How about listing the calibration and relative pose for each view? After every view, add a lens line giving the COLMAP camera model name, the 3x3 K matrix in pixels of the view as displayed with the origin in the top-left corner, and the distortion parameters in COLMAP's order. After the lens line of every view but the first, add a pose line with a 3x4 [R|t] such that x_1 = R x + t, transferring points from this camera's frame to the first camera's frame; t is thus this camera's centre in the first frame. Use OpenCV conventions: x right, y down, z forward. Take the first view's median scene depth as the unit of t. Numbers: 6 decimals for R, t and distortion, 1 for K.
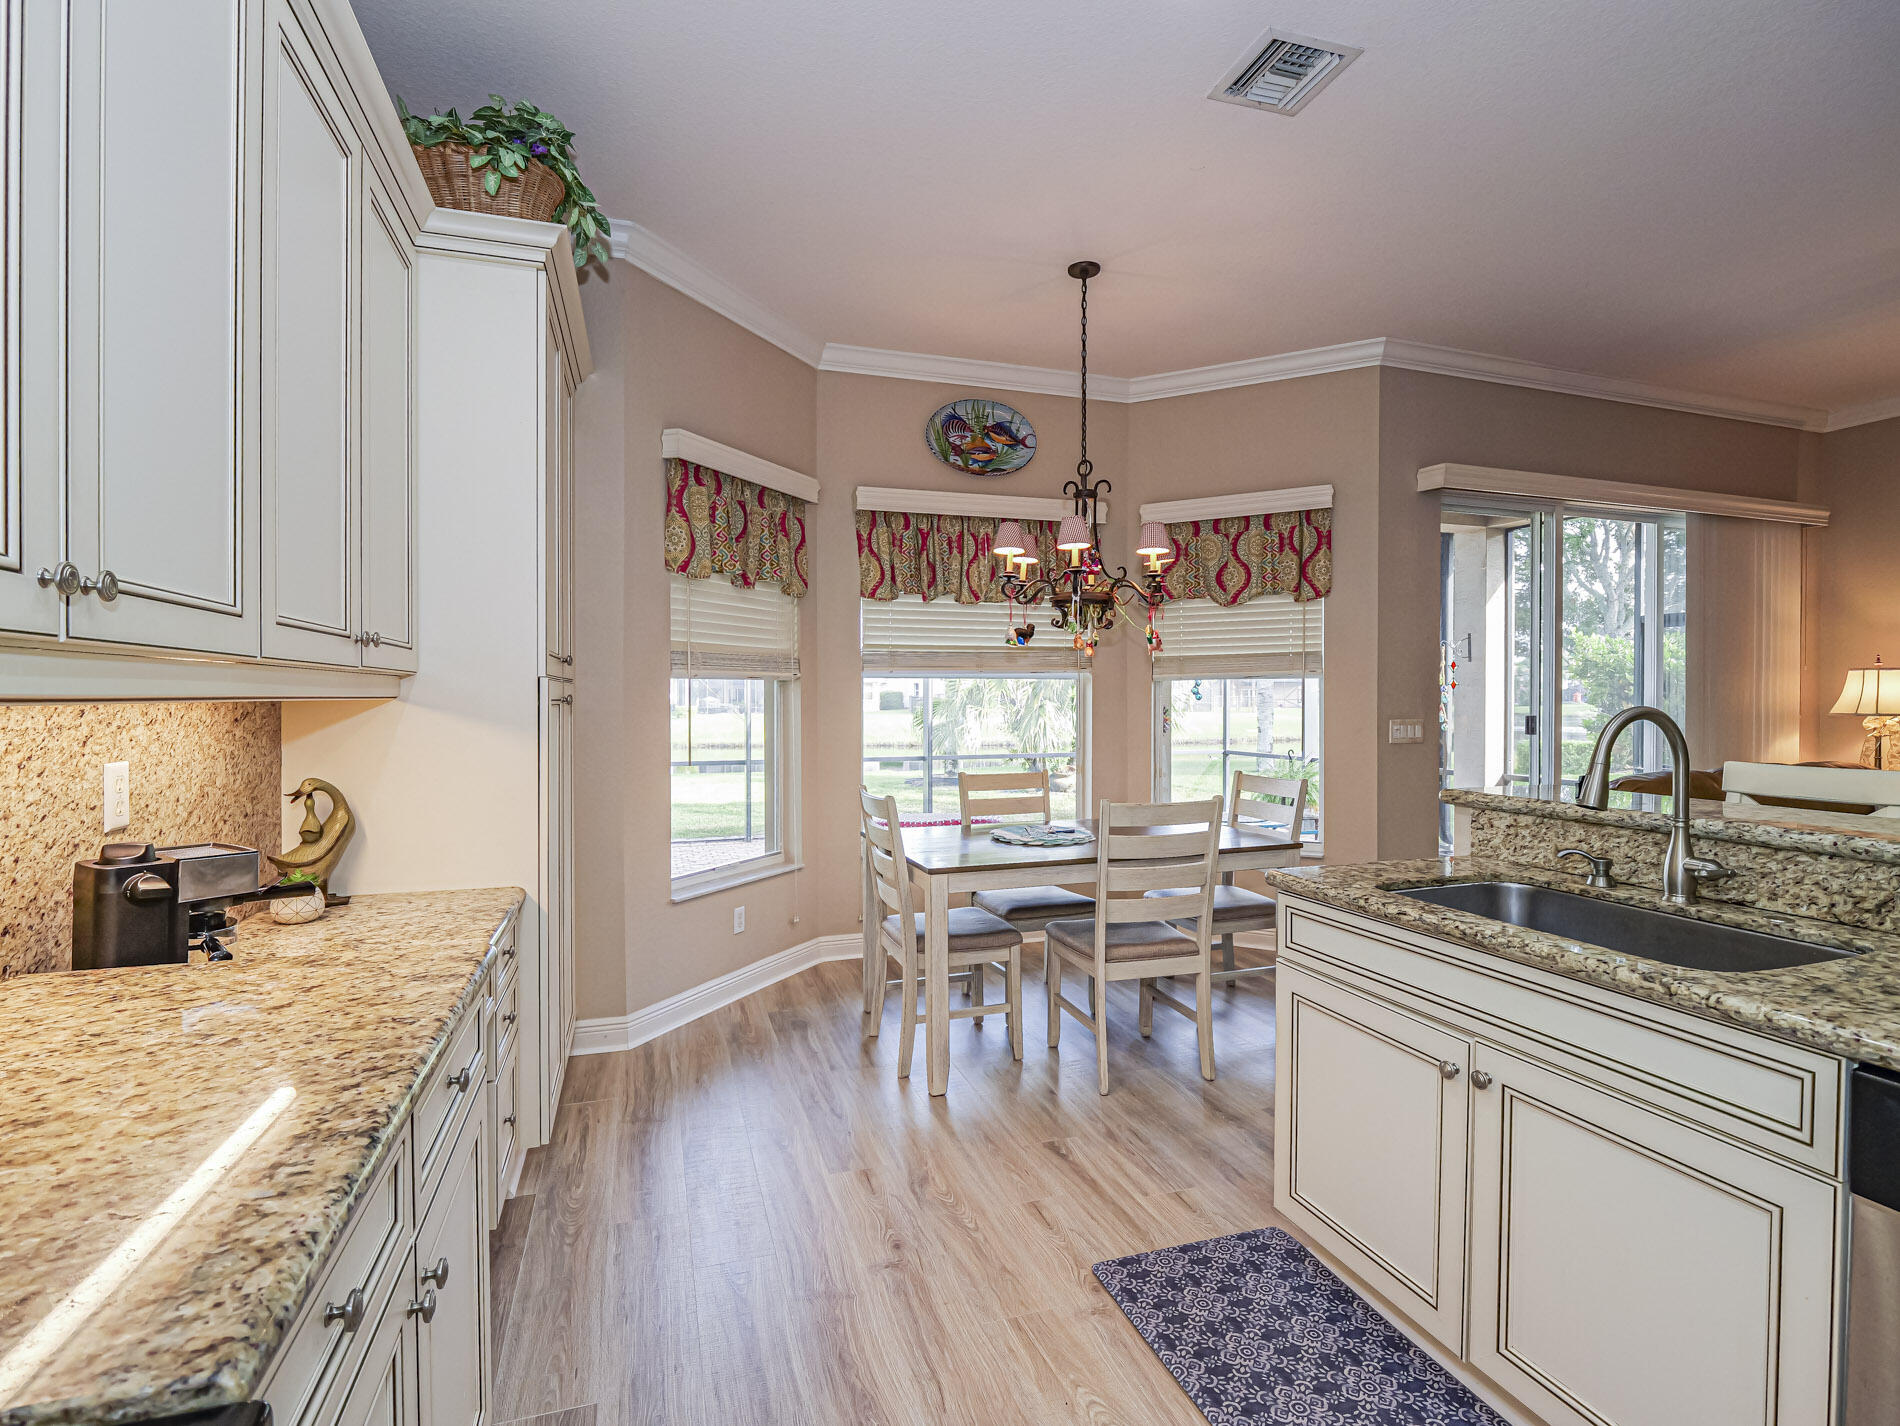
lens RADIAL K [[922.0, 0, 951.7], [0, 922.0, 689.1], [0, 0, 1]] dist [0.001111, 0.000211]
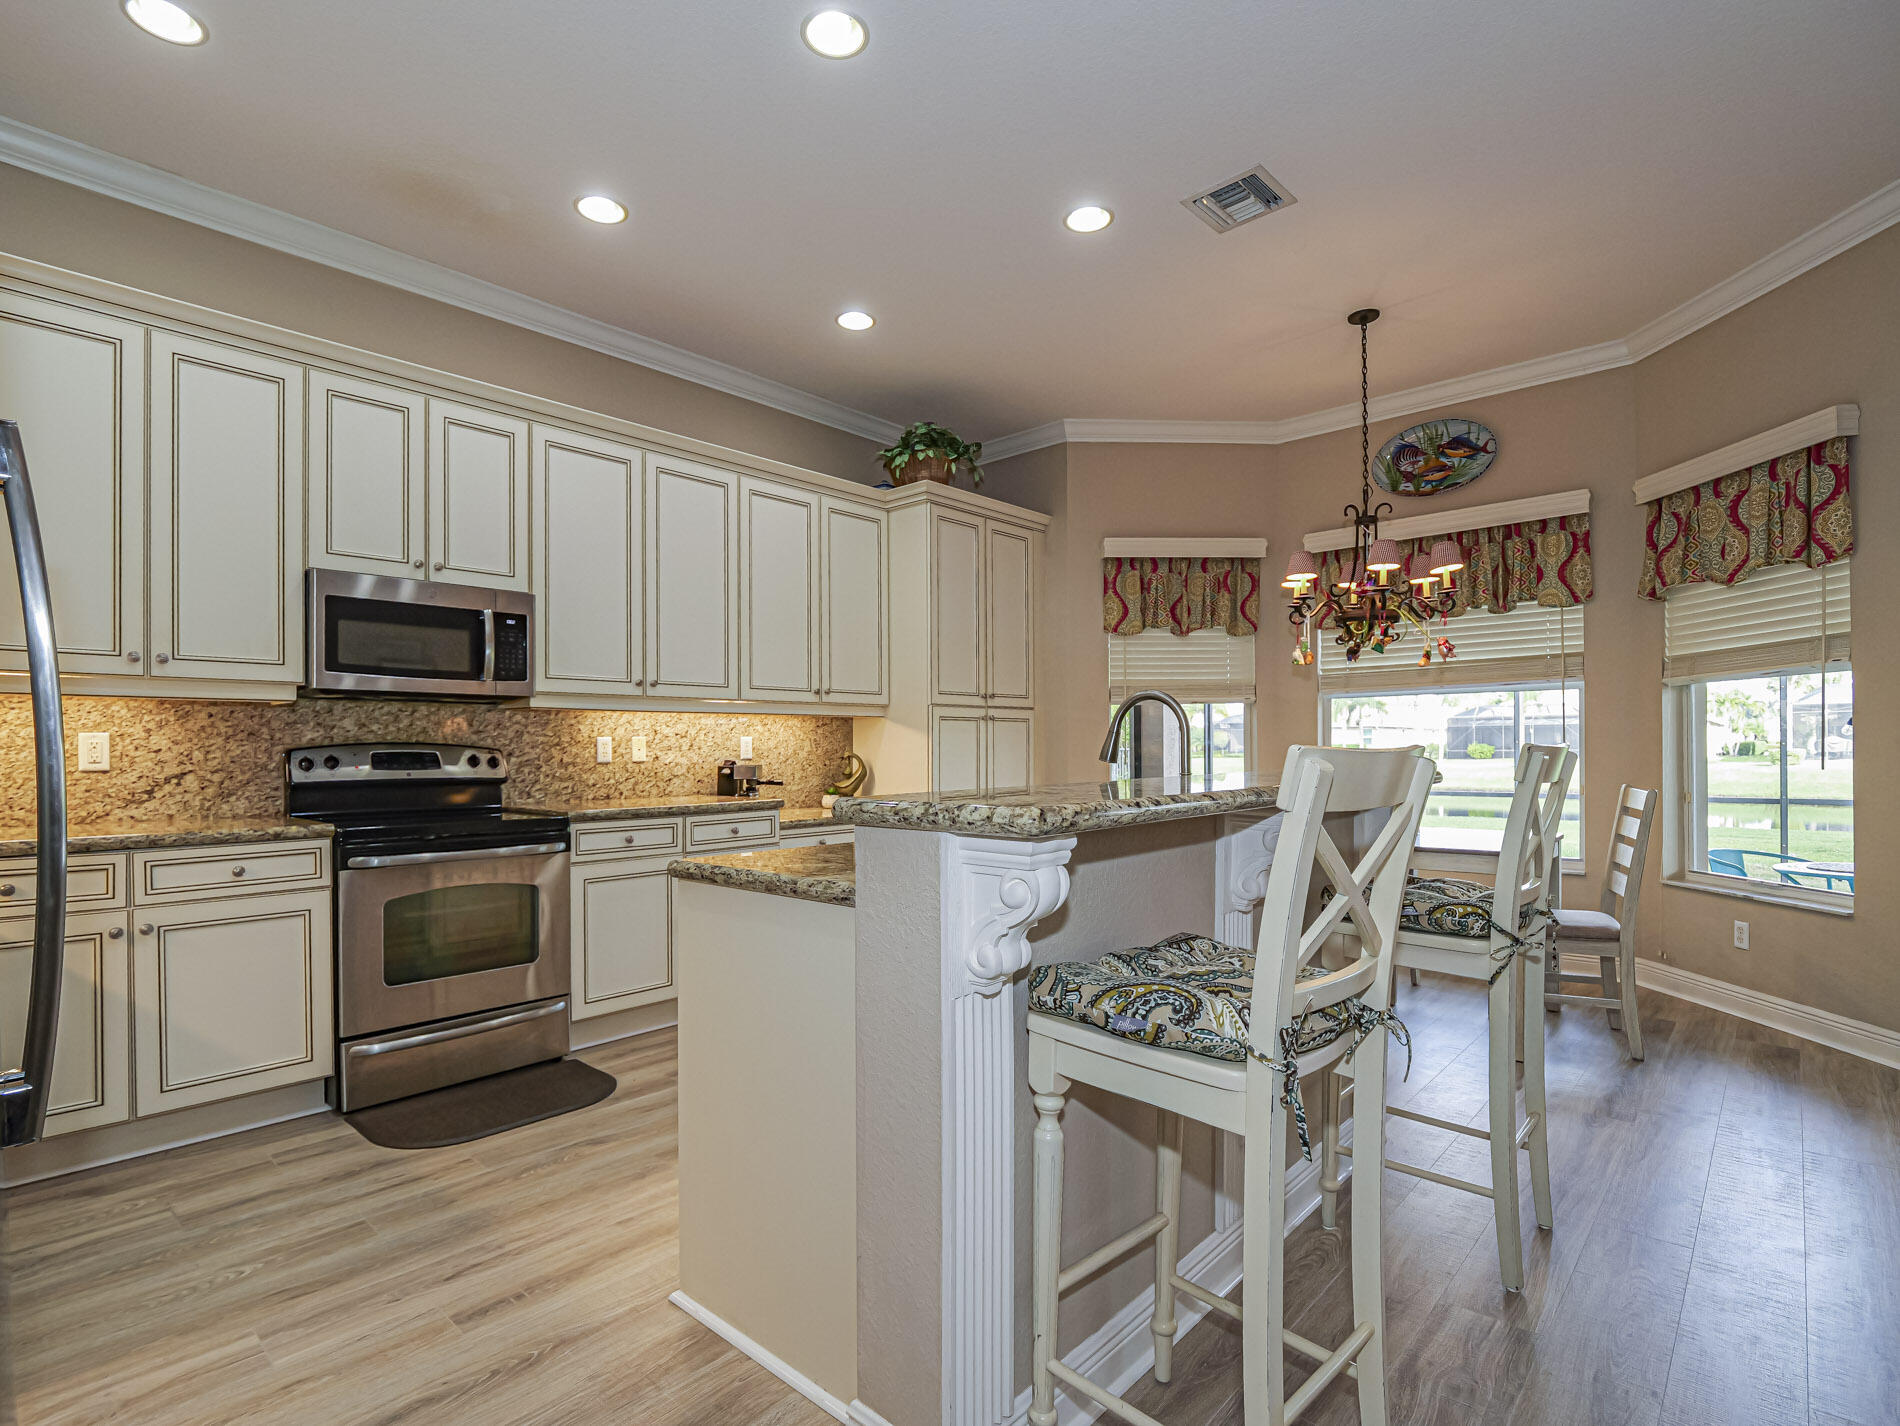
lens RADIAL K [[929.2, 0, 948.0], [0, 929.2, 725.8], [0, 0, 1]] dist [-0.003816, -0.000394]
pose [[0.486616, -0.016932, -0.873452, 0.690665], [0.017772, 0.999797, -0.009480, 0.026765], [0.873435, -0.010910, 0.486819, 0.020913]]
